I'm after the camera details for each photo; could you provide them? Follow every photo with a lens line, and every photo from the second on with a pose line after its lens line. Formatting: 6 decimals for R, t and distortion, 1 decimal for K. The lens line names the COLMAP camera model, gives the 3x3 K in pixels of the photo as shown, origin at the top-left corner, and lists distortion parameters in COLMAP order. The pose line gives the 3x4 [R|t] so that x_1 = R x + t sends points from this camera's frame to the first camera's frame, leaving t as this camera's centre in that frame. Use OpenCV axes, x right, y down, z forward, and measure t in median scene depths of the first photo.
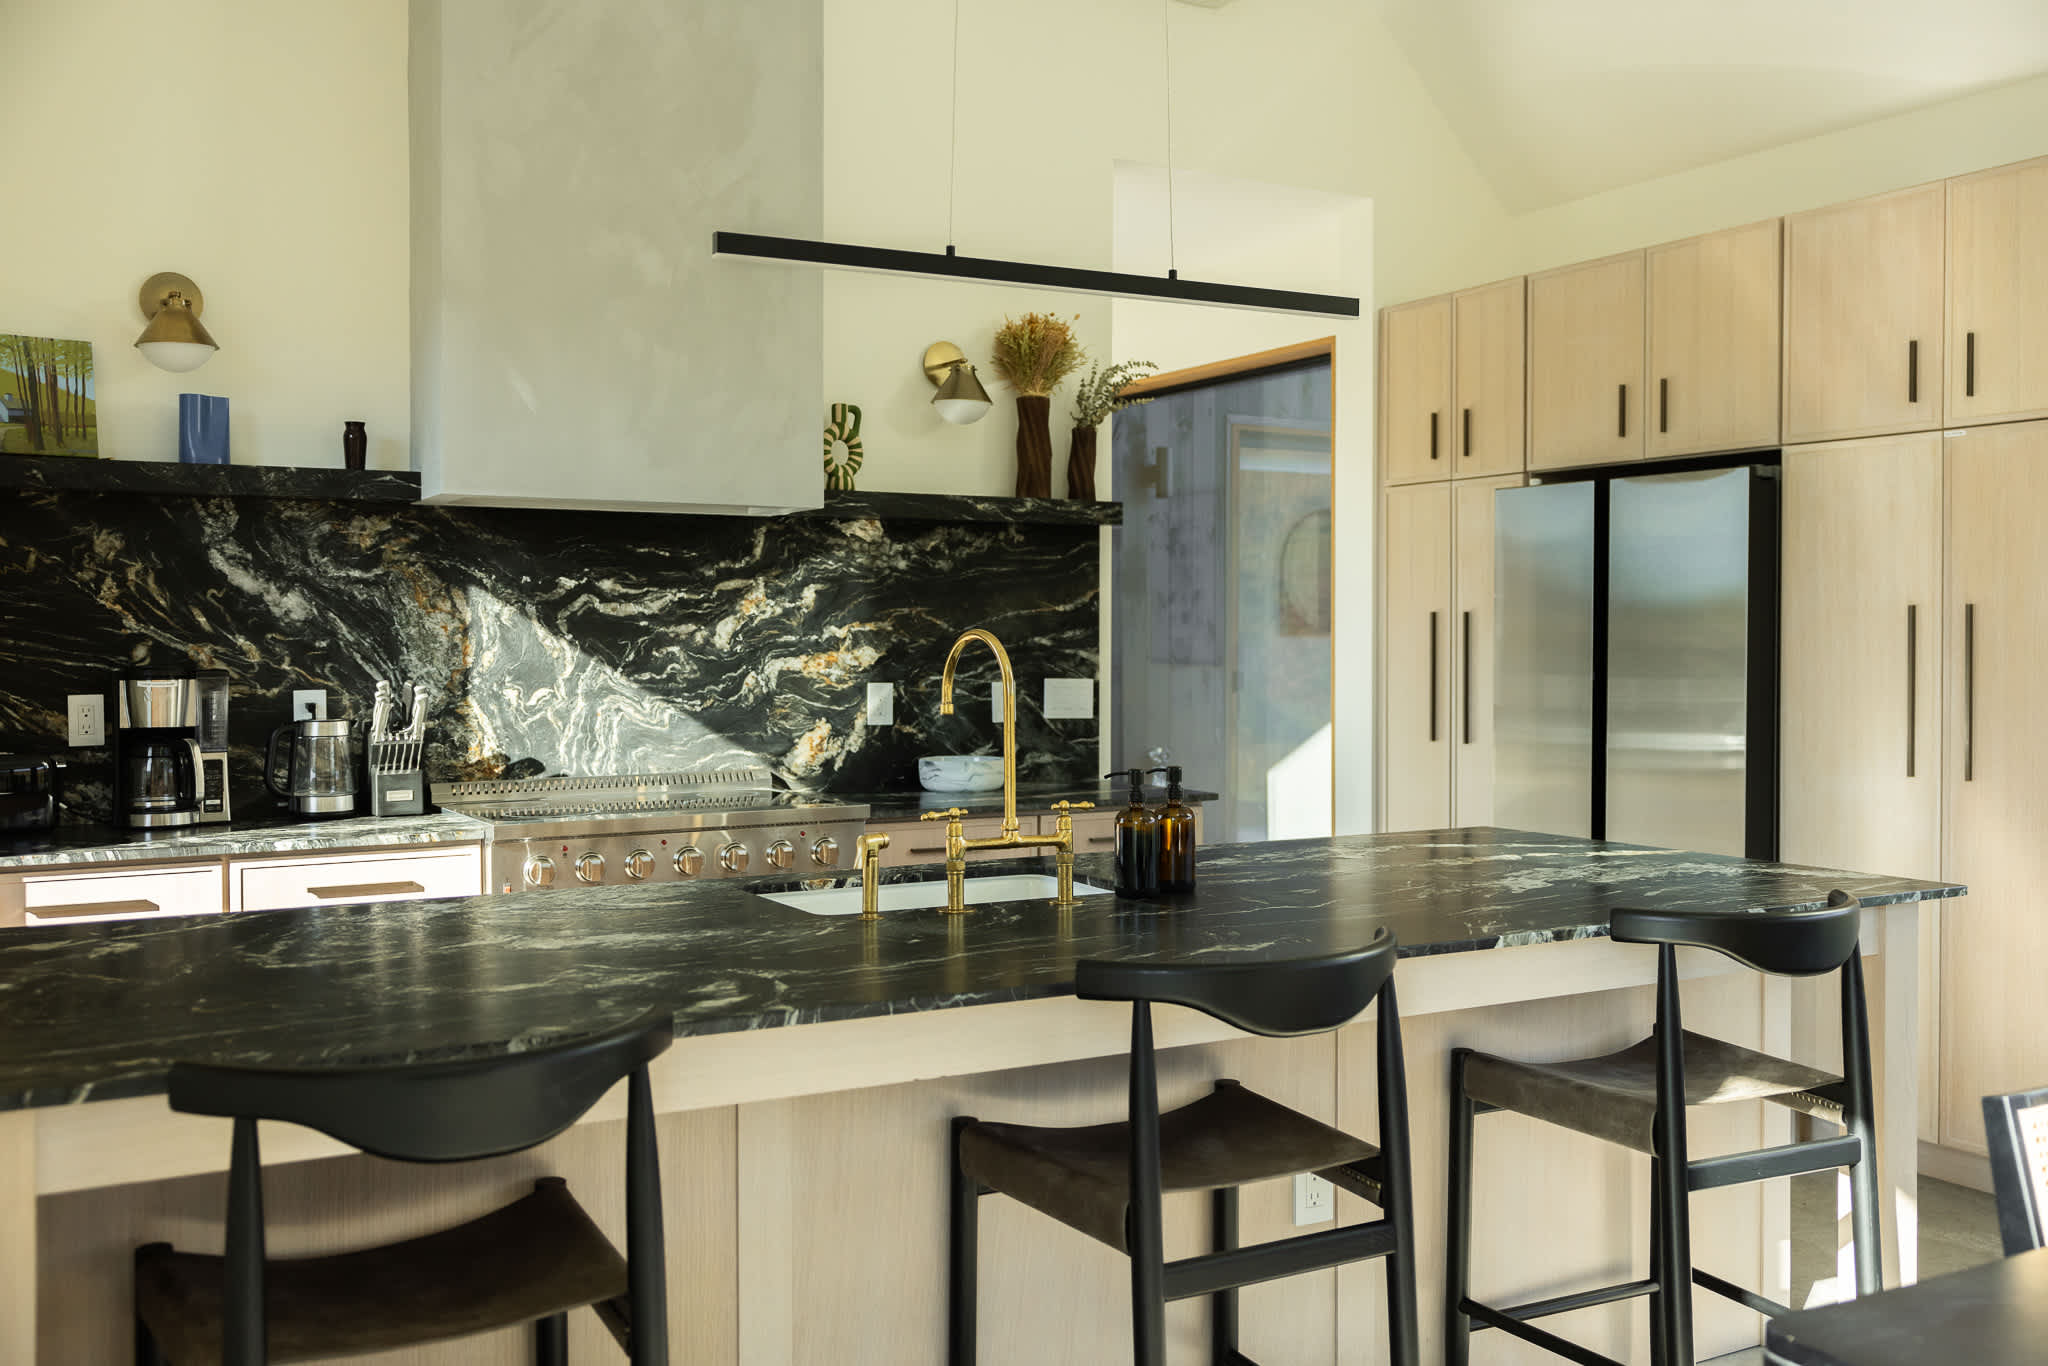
lens RADIAL K [[1860.4, 0, 1030.0], [0, 1860.4, 670.5], [0, 0, 1]] dist [0.004106, 0.002674]
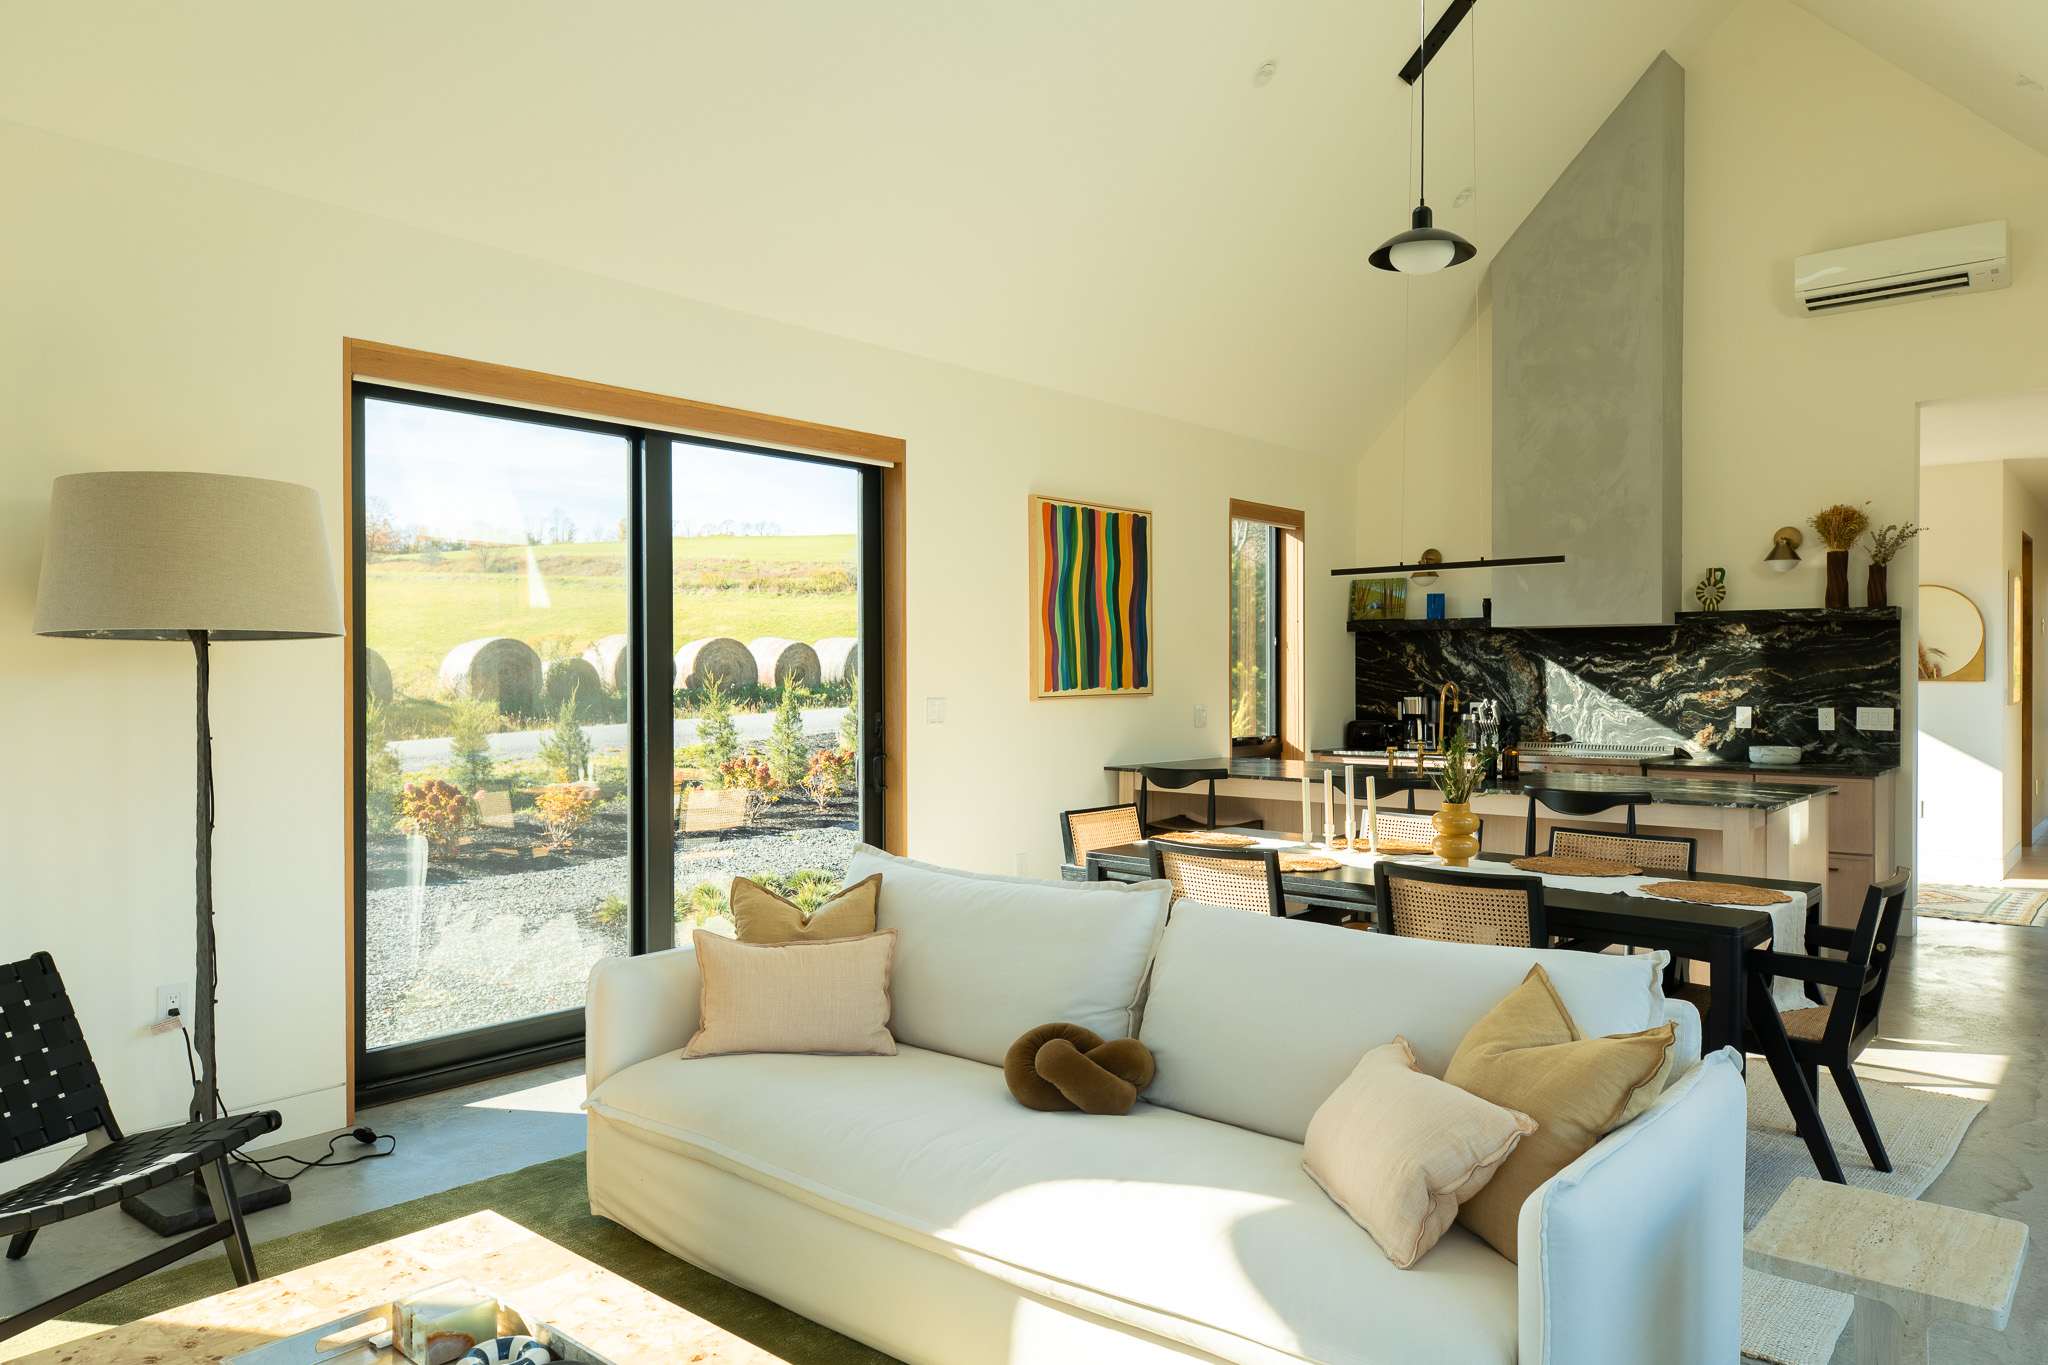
lens RADIAL K [[1358.3, 0, 1024.0], [0, 1358.3, 682.5], [0, 0, 1]] dist [0.015175, -0.000515]
pose [[0.335578, 0.007778, -0.941980, 1.098355], [-0.015779, 0.999872, 0.002634, -0.011366], [0.941880, 0.013980, 0.335658, -0.211710]]
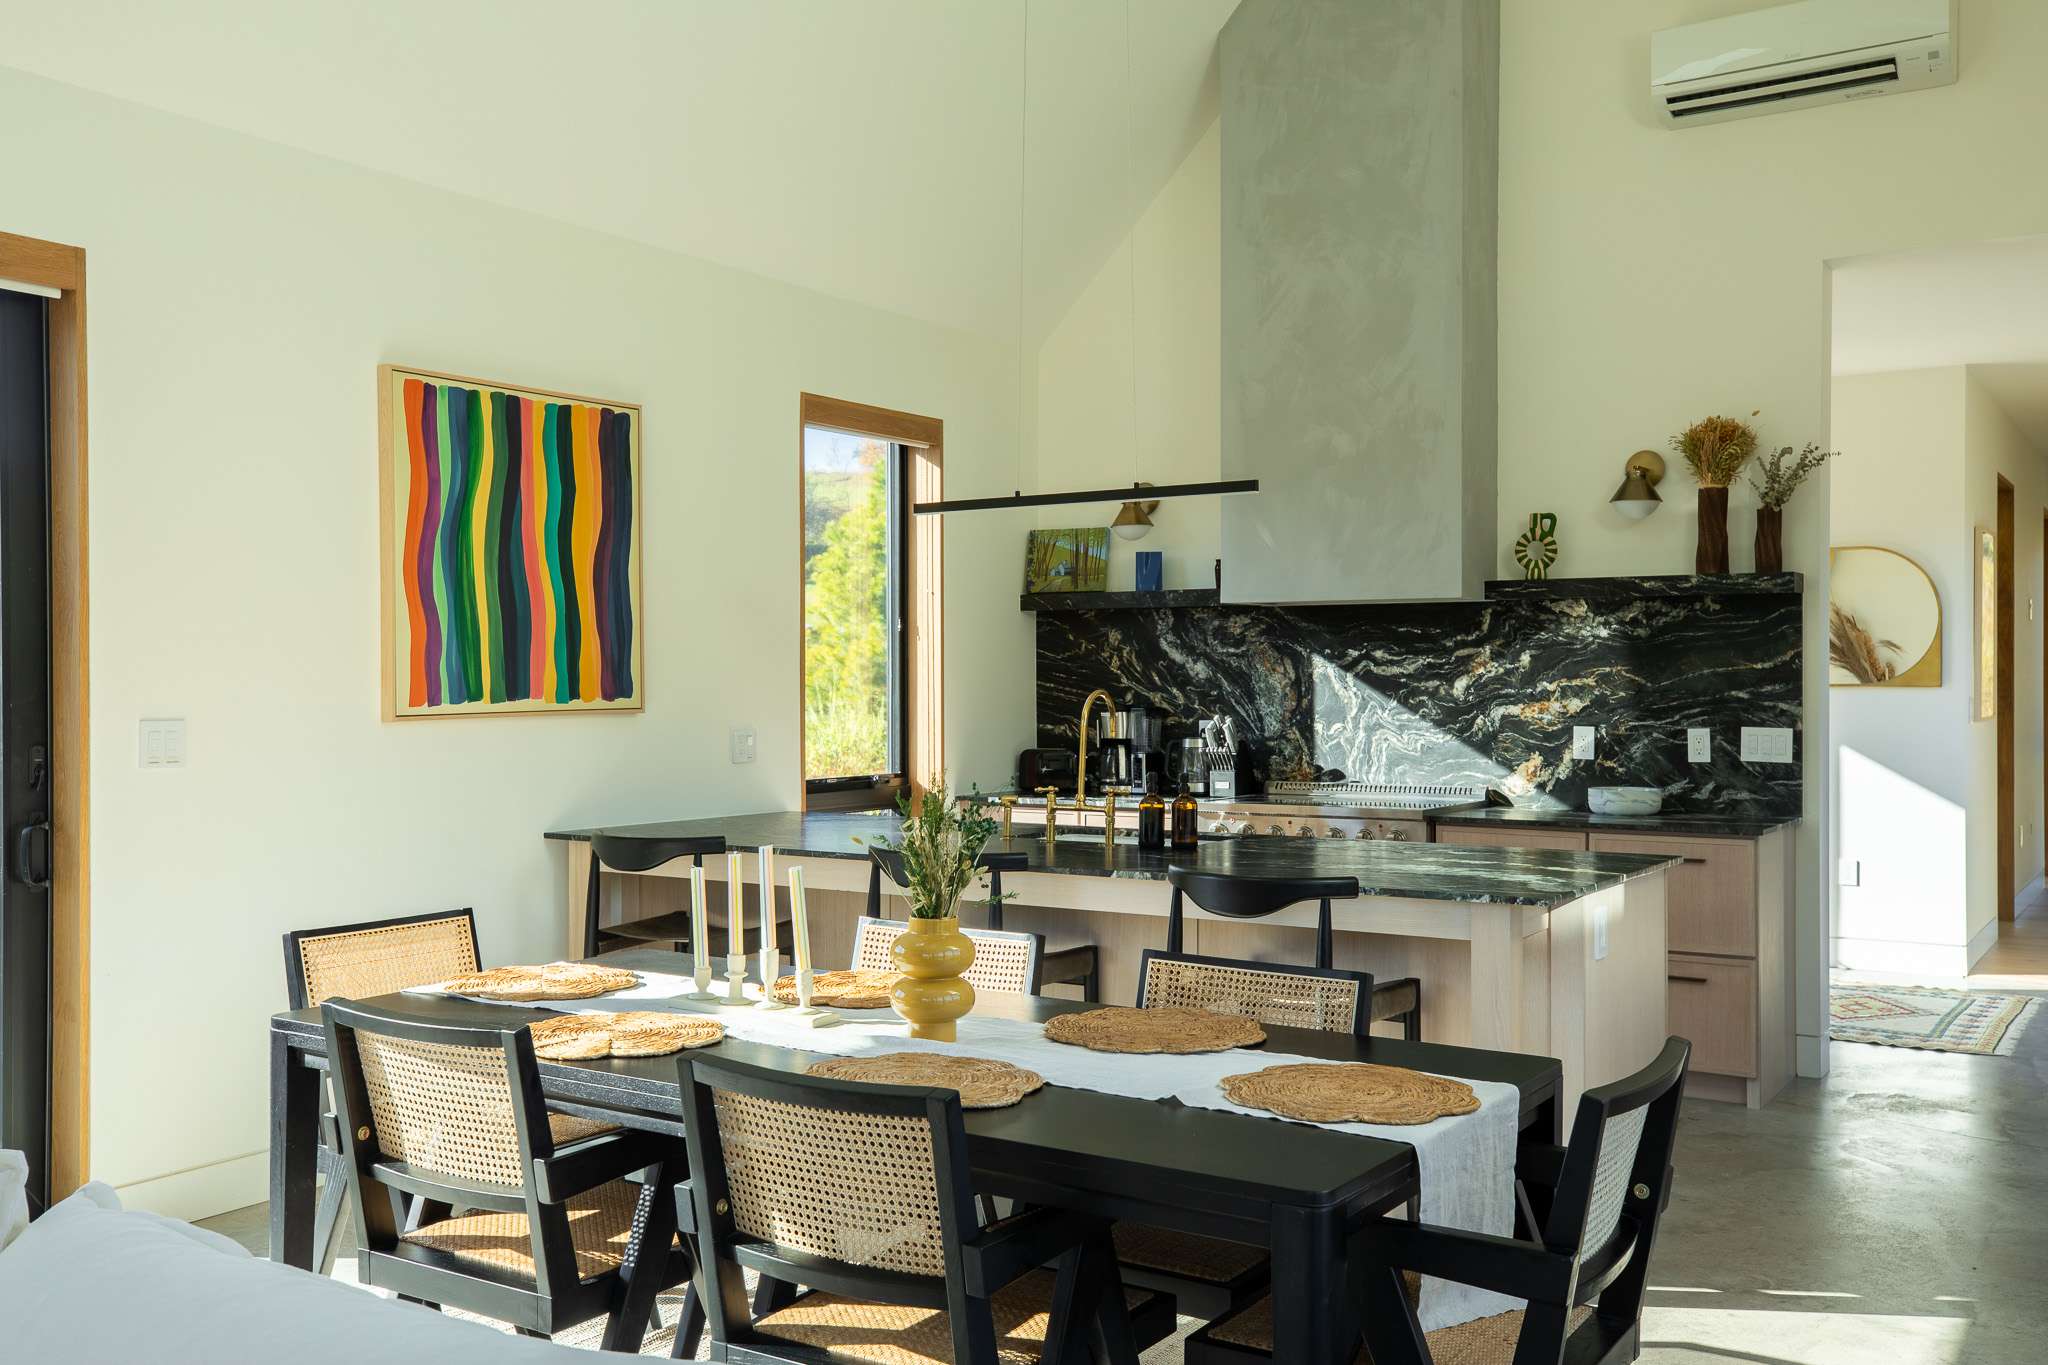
lens RADIAL K [[1866.5, 0, 1013.3], [0, 1866.5, 682.8], [0, 0, 1]] dist [0.035981, 0.018944]
pose [[0.457019, 0.004398, -0.889446, 0.953040], [-0.014978, 0.999884, -0.002752, -0.014802], [0.889331, 0.014580, 0.457032, 0.069615]]
